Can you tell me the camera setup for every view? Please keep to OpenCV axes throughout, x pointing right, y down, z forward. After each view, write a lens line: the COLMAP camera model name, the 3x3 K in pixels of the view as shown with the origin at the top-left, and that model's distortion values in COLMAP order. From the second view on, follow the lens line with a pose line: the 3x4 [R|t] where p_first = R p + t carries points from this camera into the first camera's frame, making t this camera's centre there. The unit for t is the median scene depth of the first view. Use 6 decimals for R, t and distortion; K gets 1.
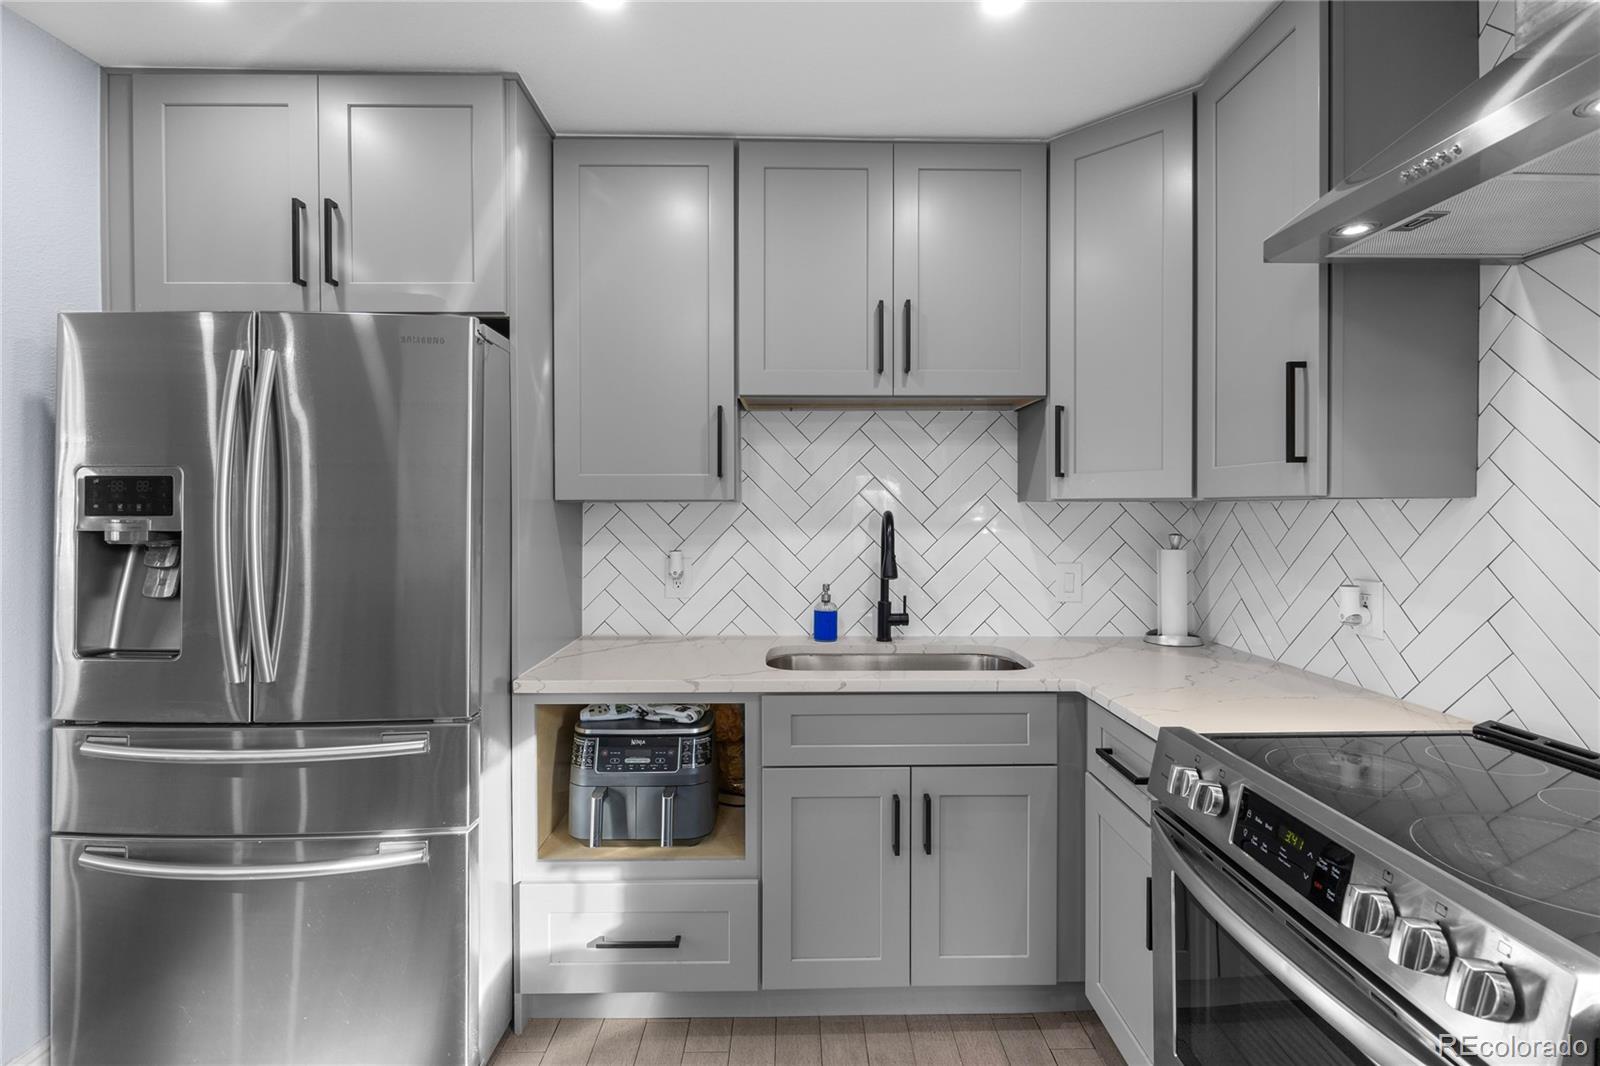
lens RADIAL K [[753.5, 0, 805.5], [0, 753.5, 514.5], [0, 0, 1]] dist [-0.002458, -0.000340]
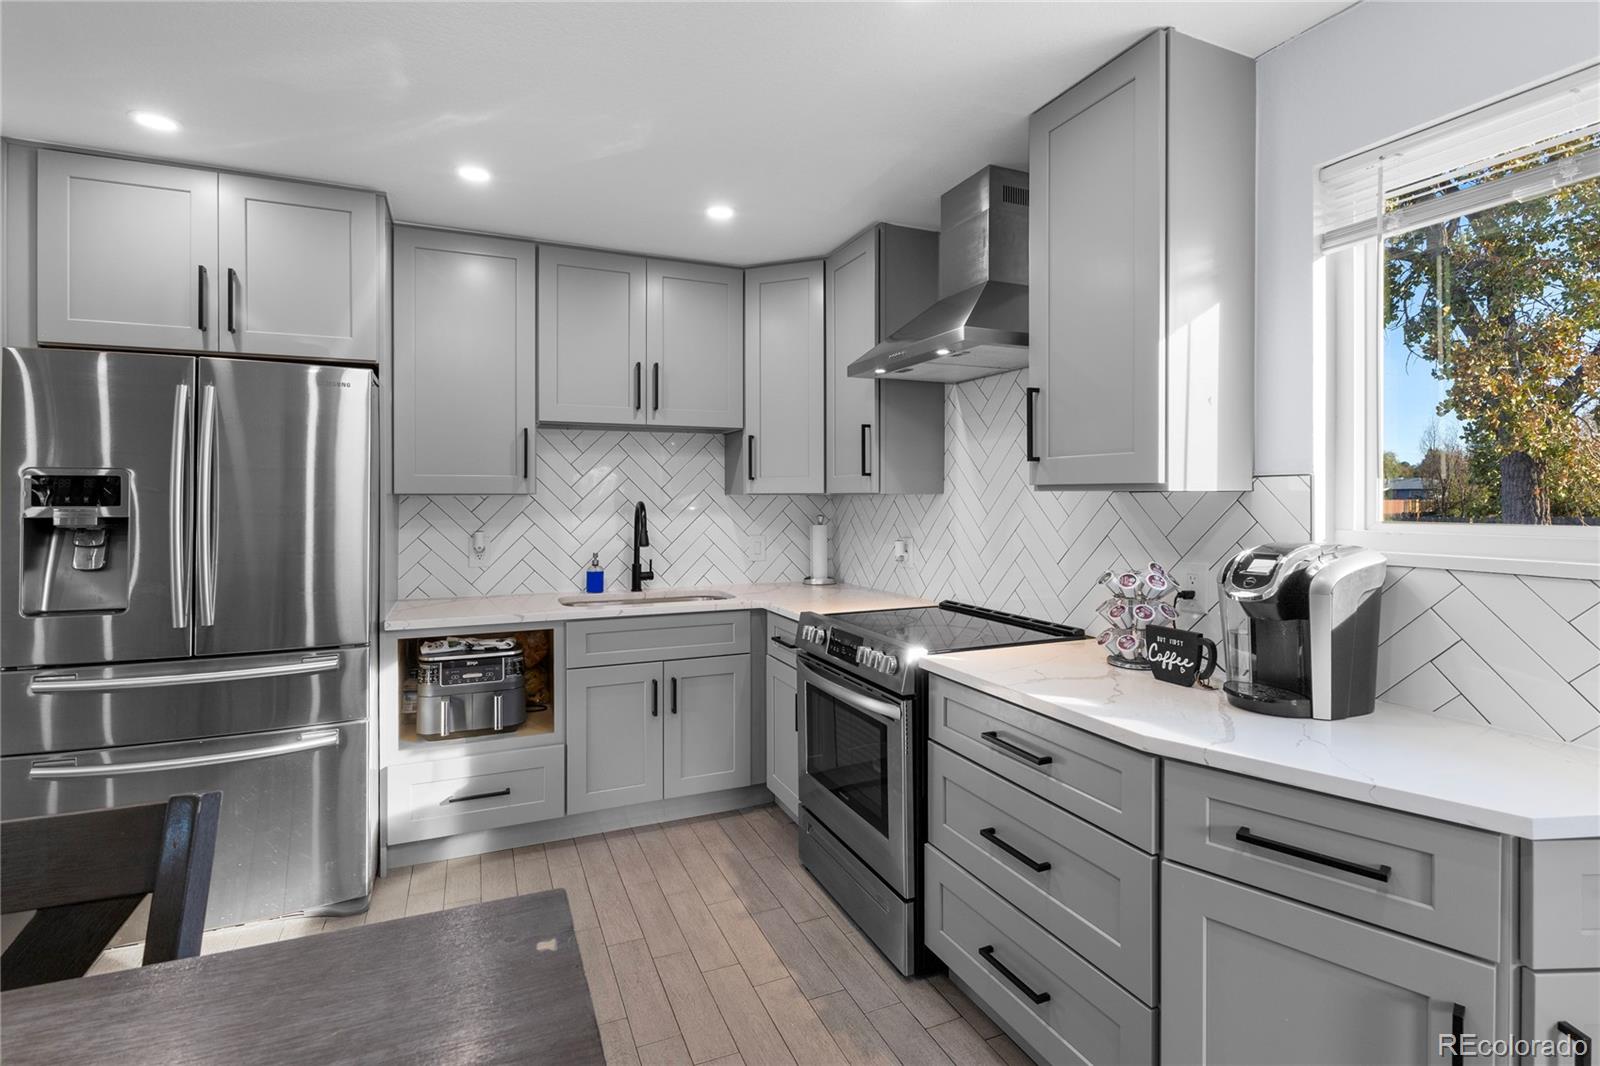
lens RADIAL K [[761.4, 0, 804.5], [0, 761.4, 497.7], [0, 0, 1]] dist [0.000025, -0.000072]
pose [[0.923589, -0.000240, 0.383383, -0.201031], [0.004215, 0.999946, -0.009529, 0.004655], [-0.383360, 0.010416, 0.923540, -0.604849]]
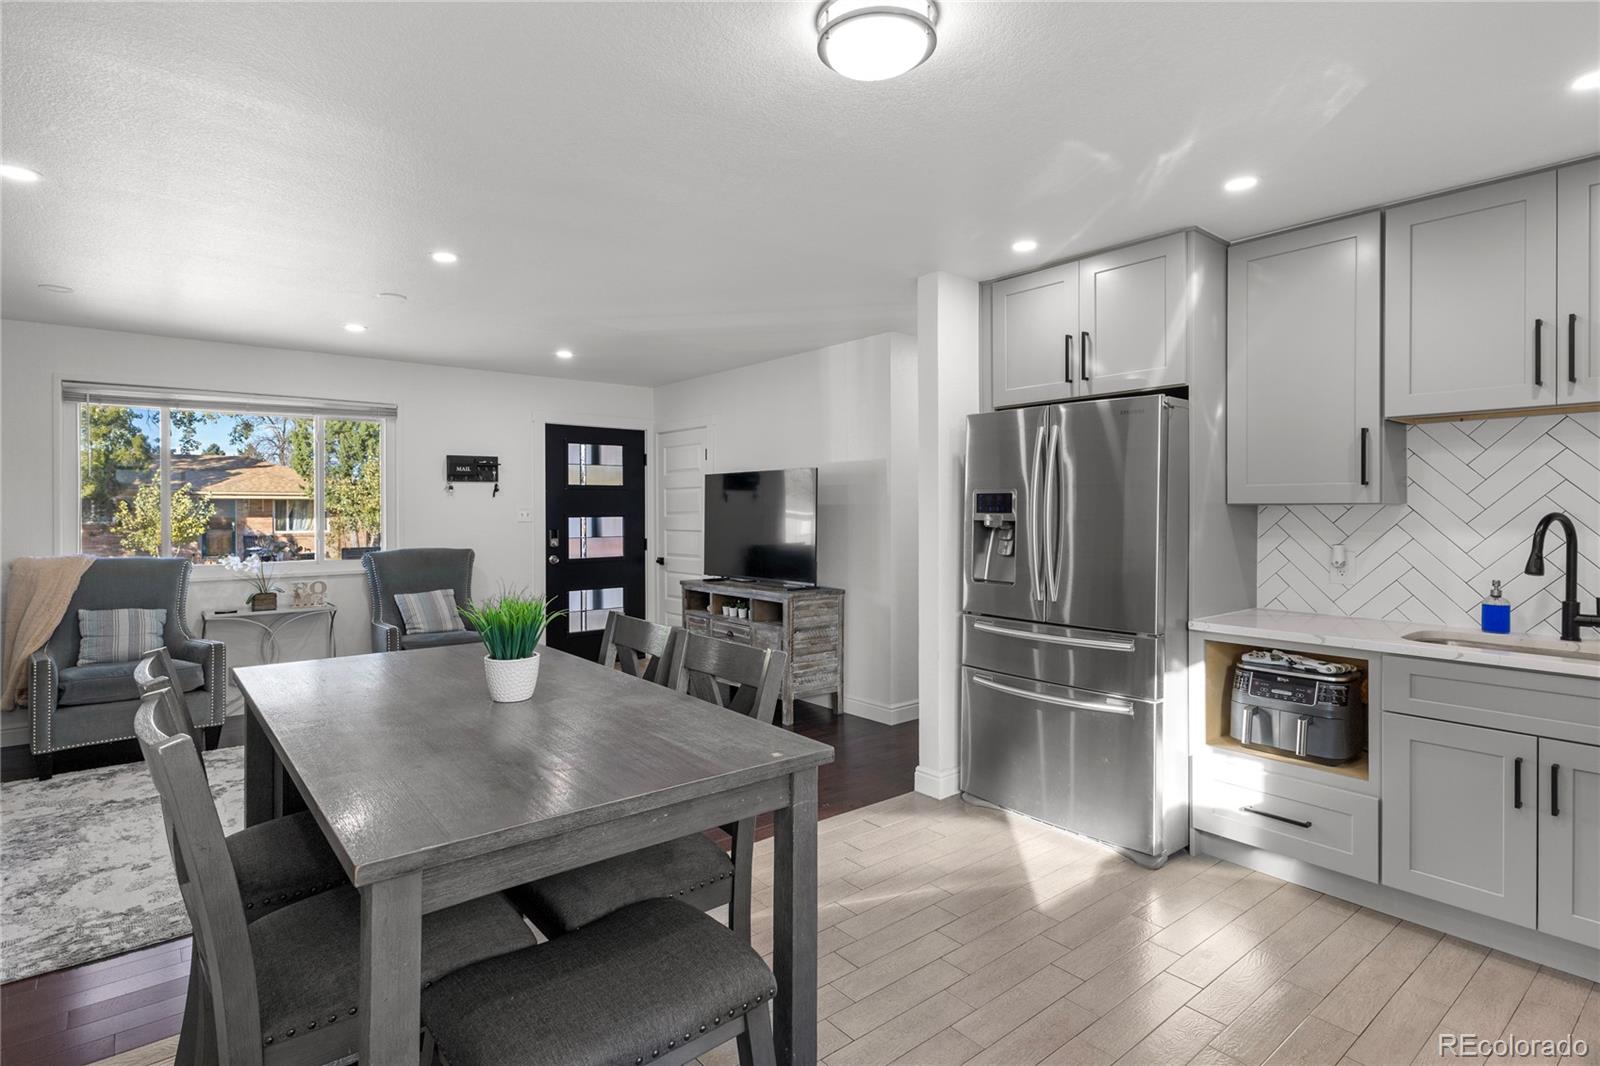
lens RADIAL K [[802.9, 0, 801.9], [0, 802.9, 509.1], [0, 0, 1]] dist [0.002225, 0.000293]
pose [[0.615344, 0.001137, -0.788258, 0.409482], [-0.007696, 0.999960, -0.004565, 0.004500], [0.788221, 0.008875, 0.615328, -0.622042]]
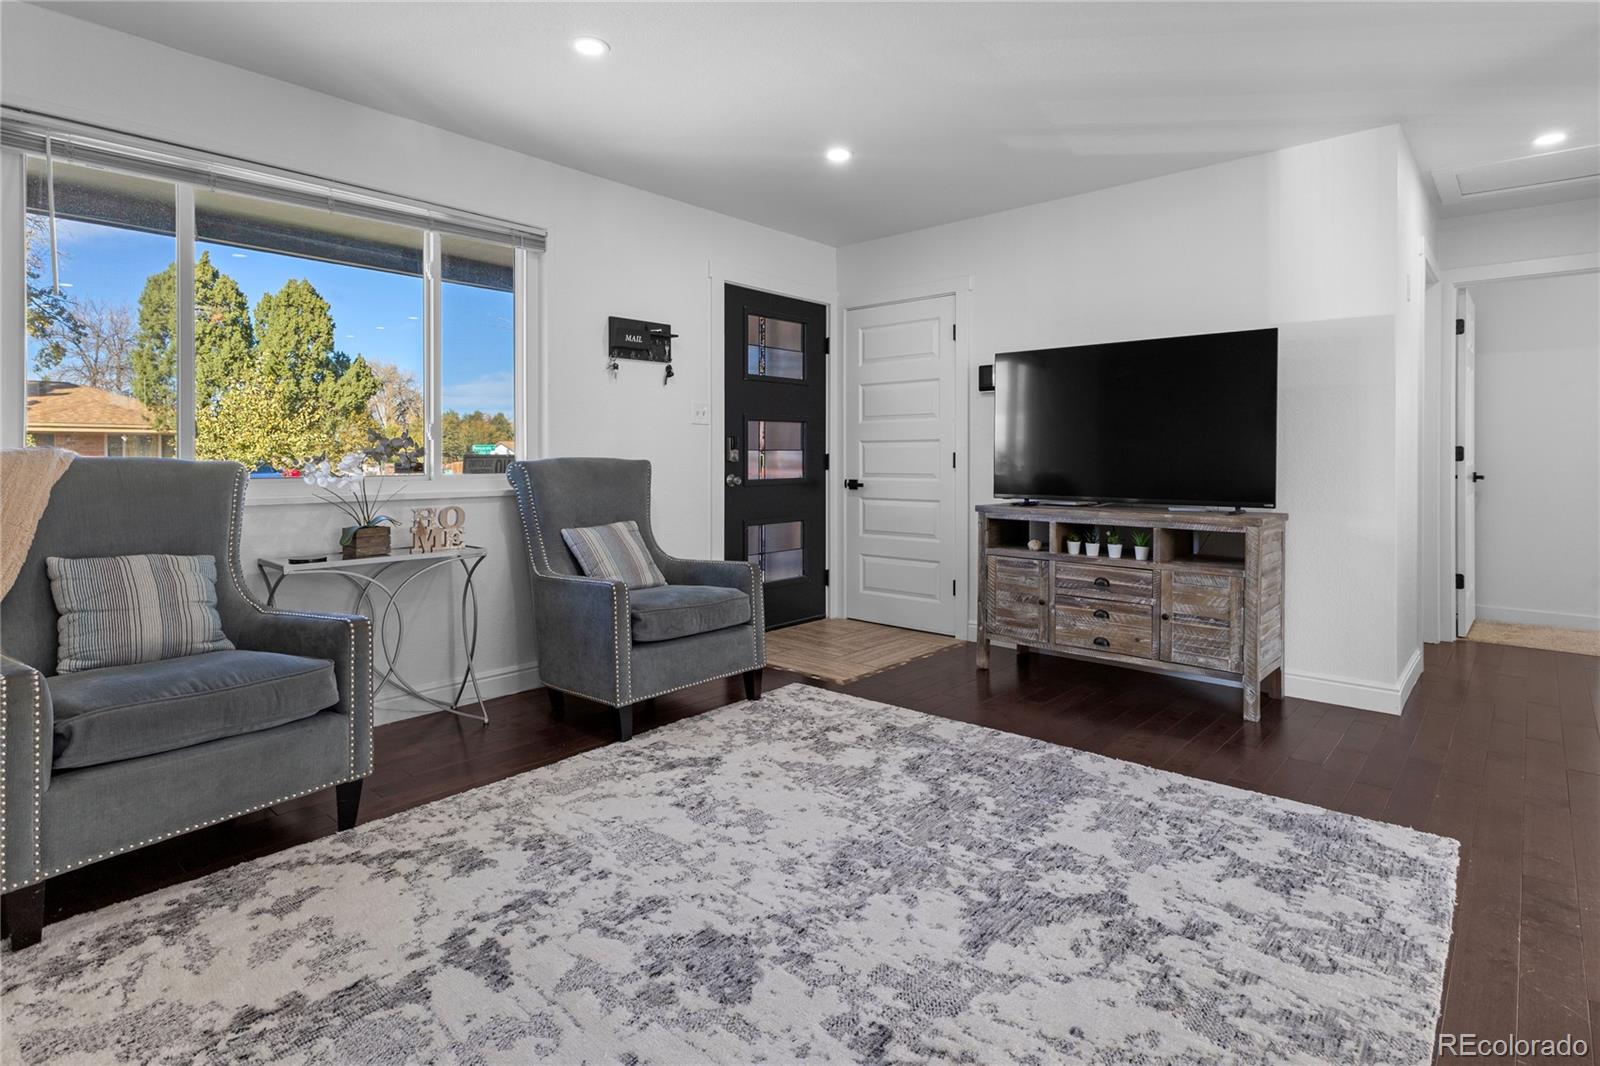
lens RADIAL K [[806.7, 0, 796.8], [0, 806.7, 453.5], [0, 0, 1]] dist [0.001649, 0.000327]
pose [[0.728519, 0.001093, -0.685025, -1.060394], [-0.010775, 0.999893, -0.009863, 0.144345], [0.684941, 0.014566, 0.728453, -0.928656]]
